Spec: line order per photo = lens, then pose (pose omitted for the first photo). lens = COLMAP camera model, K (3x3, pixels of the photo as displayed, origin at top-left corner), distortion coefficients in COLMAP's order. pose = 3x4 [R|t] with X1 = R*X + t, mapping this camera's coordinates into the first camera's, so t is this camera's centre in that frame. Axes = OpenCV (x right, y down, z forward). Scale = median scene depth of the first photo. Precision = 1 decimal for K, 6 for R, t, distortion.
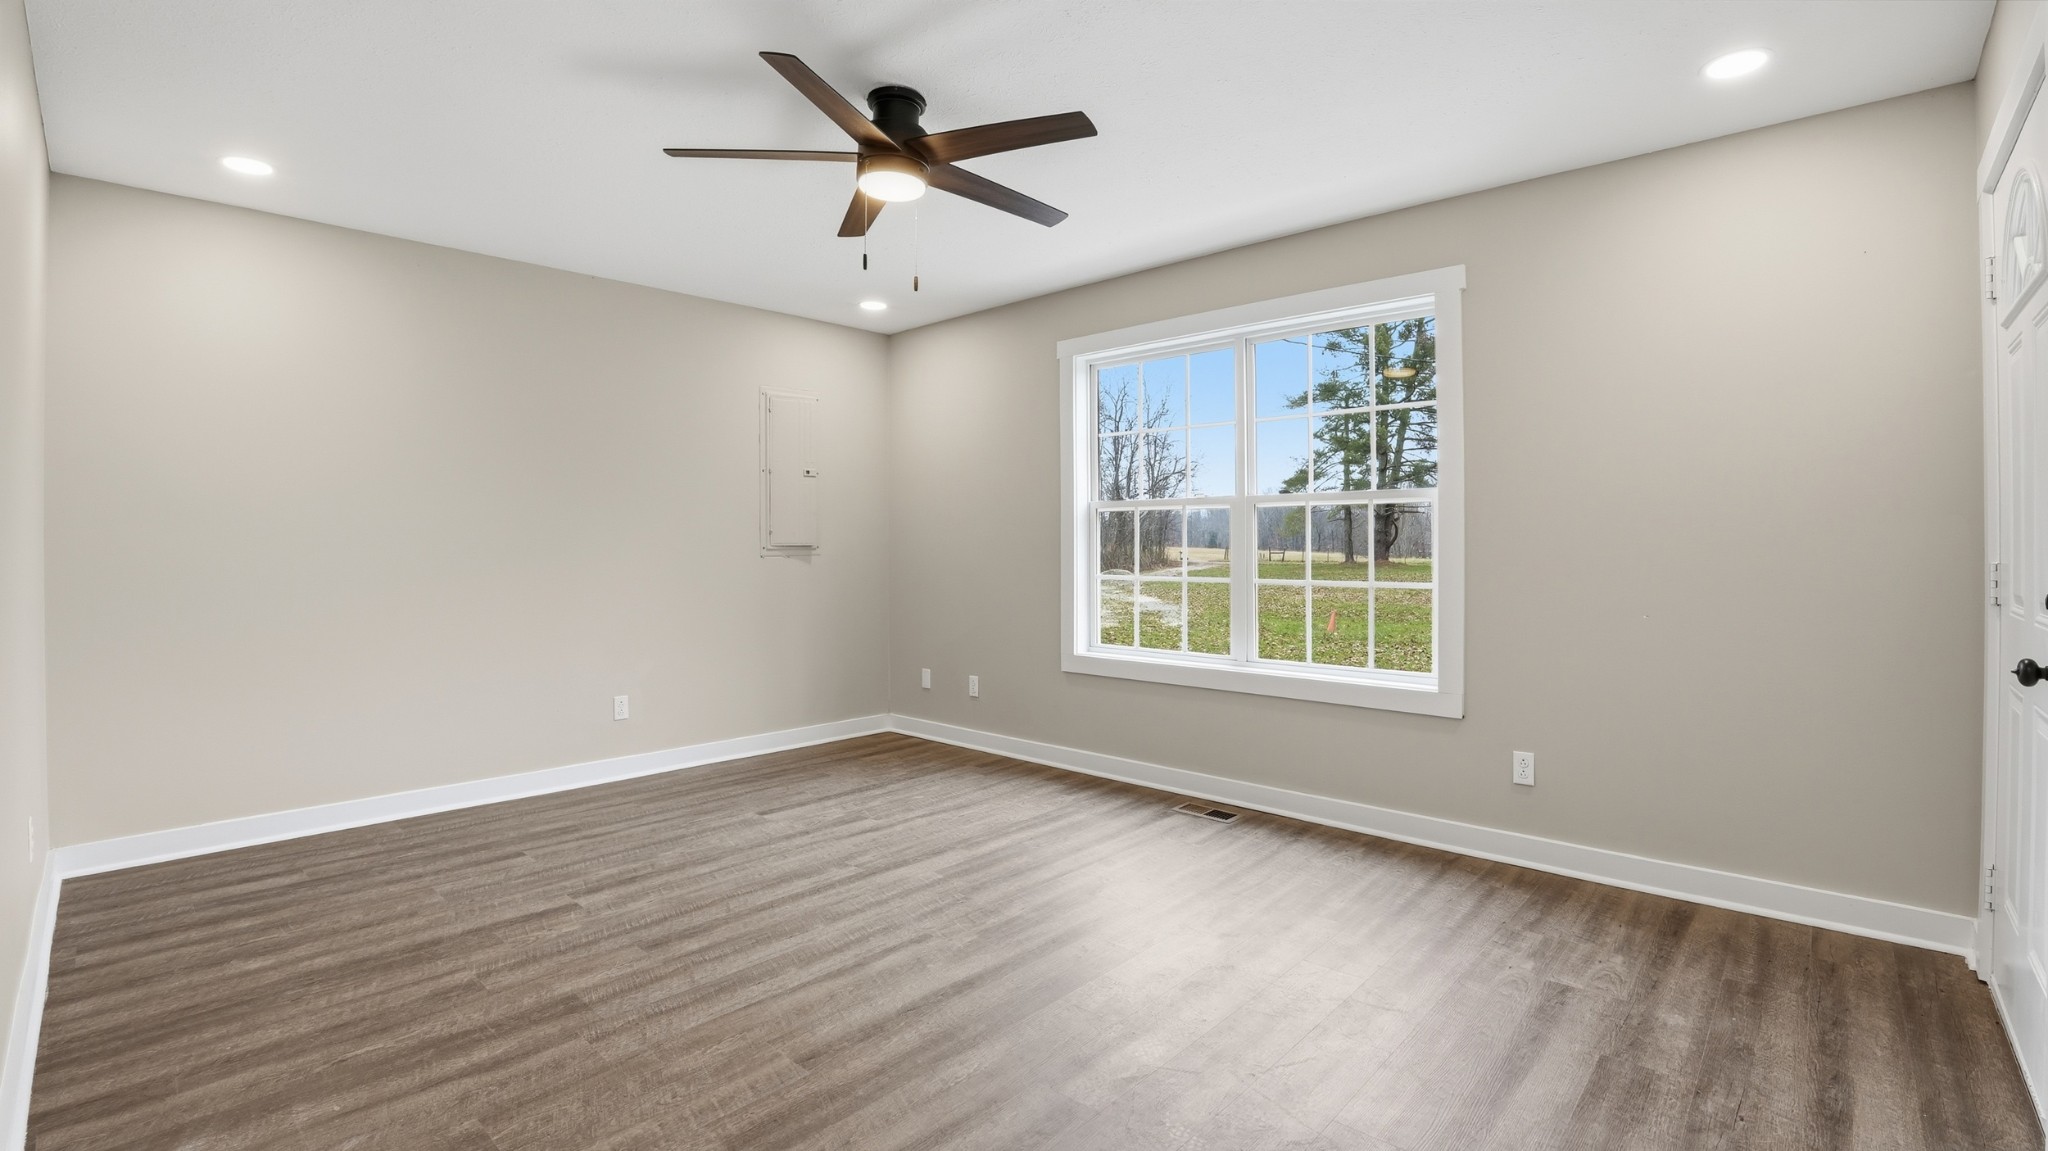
lens RADIAL K [[906.7, 0, 1029.4], [0, 906.7, 562.7], [0, 0, 1]] dist [-0.065489, 0.013932]
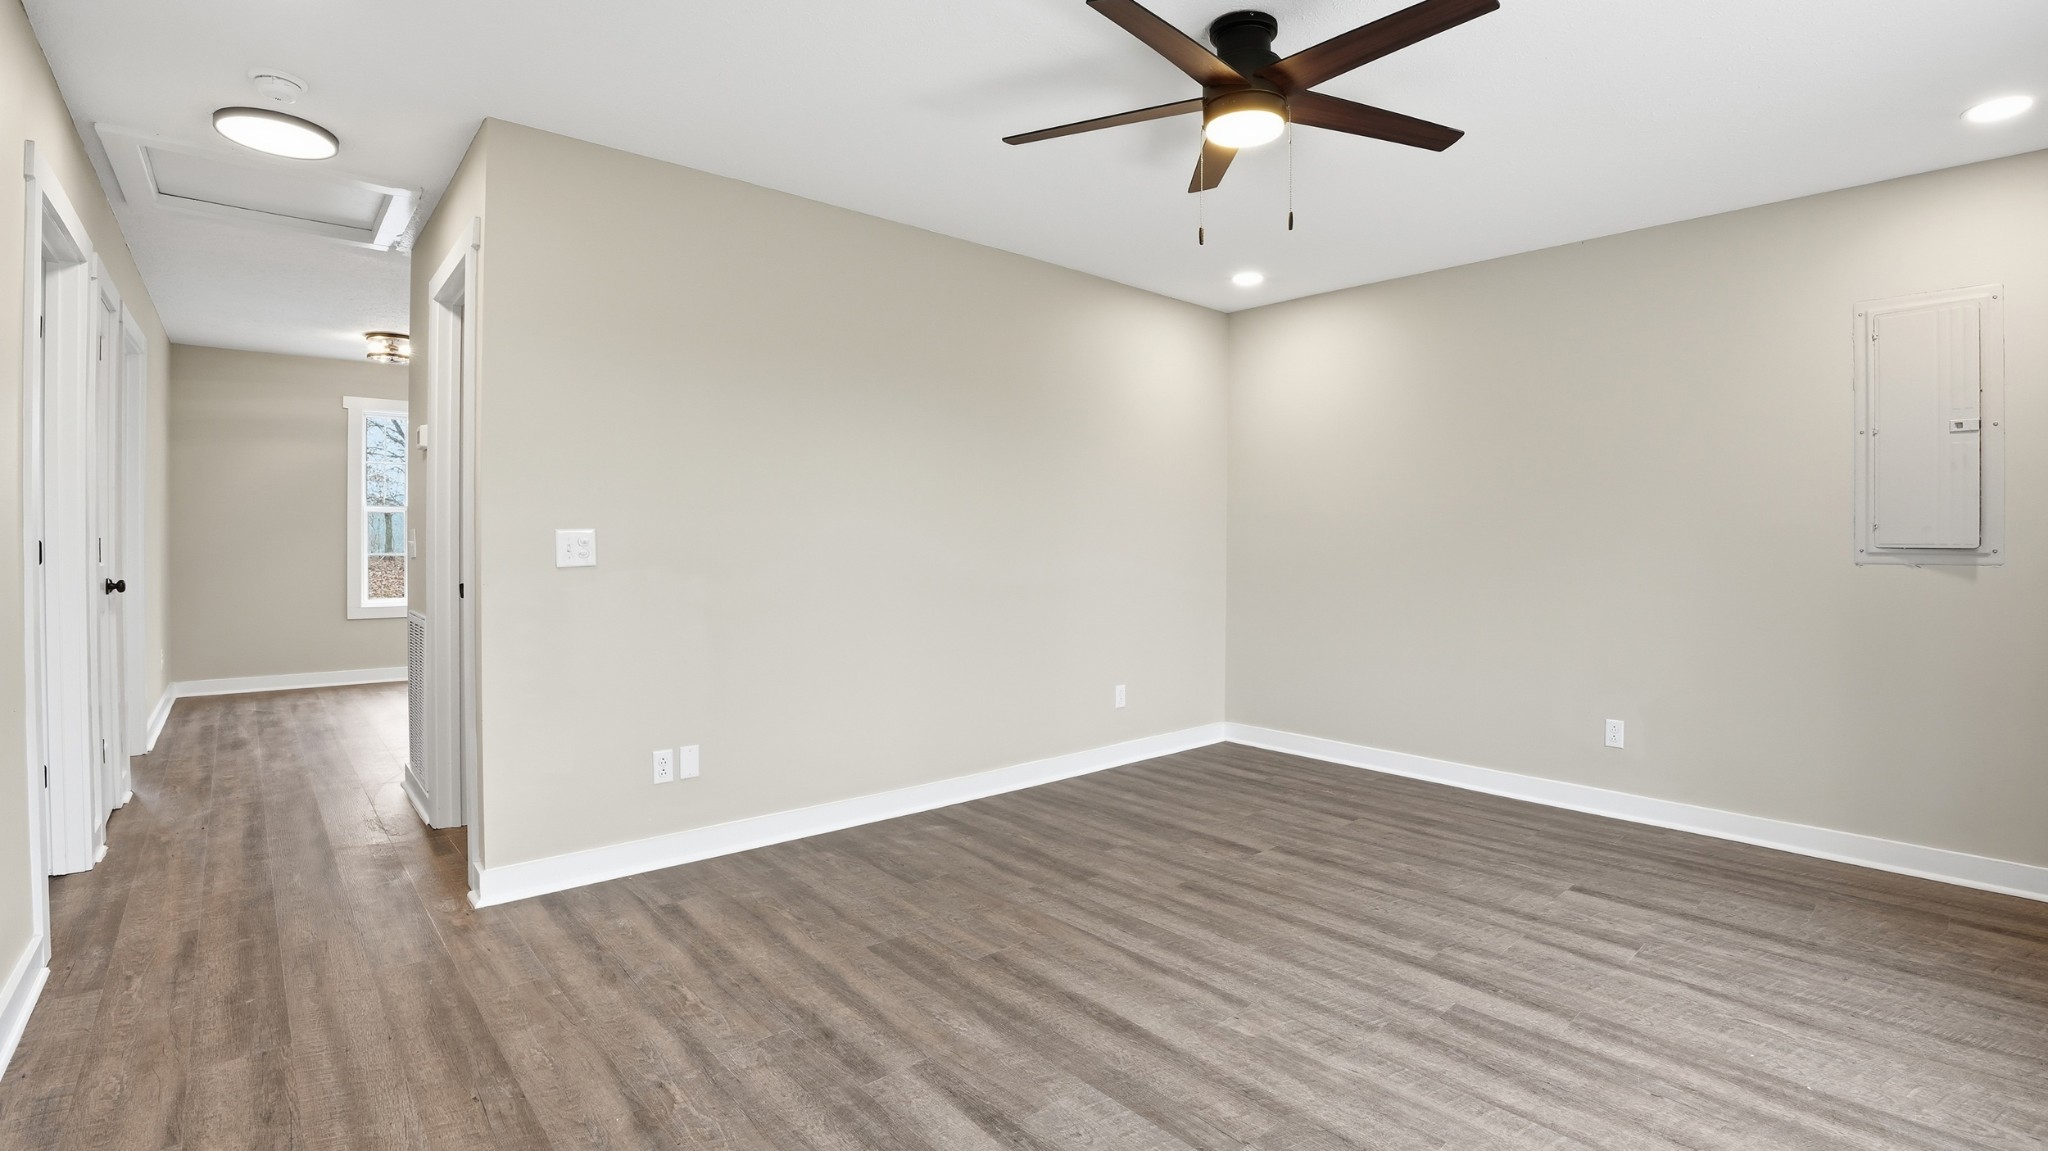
lens RADIAL K [[919.8, 0, 1030.8], [0, 919.8, 564.2], [0, 0, 1]] dist [-0.077352, 0.020367]
pose [[-0.095163, 0.027258, -0.995088, 0.694610], [-0.027815, 0.999162, 0.030029, -0.014975], [0.995073, 0.030536, -0.094325, 0.820863]]
